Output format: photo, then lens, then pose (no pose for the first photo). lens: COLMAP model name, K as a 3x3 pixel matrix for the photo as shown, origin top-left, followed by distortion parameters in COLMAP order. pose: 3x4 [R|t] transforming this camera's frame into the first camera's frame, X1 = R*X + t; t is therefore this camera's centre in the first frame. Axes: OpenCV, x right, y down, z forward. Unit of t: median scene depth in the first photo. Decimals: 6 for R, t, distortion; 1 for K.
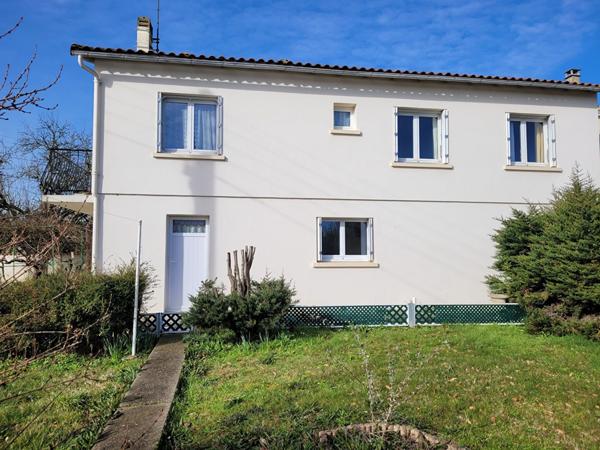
lens RADIAL K [[438.6, 0, 301.2], [0, 438.6, 222.2], [0, 0, 1]] dist [0.005588, -0.003051]
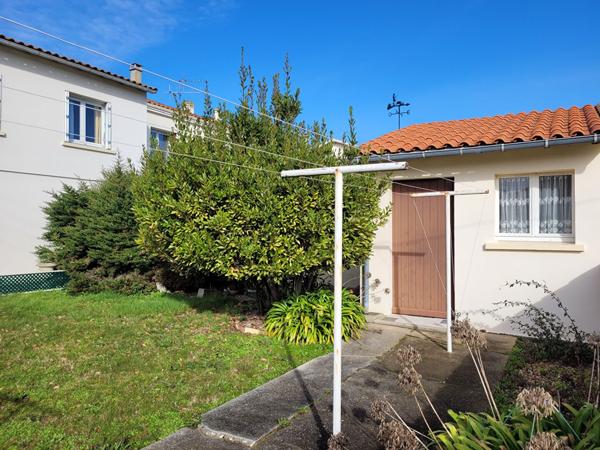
lens RADIAL K [[438.6, 0, 301.2], [0, 438.6, 222.2], [0, 0, 1]] dist [0.005588, -0.003051]
pose [[0.623691, 0.009041, 0.781619, 0.001392], [-0.057245, 0.997776, 0.034138, -0.006369], [-0.779572, -0.066035, 0.622821, -0.140266]]
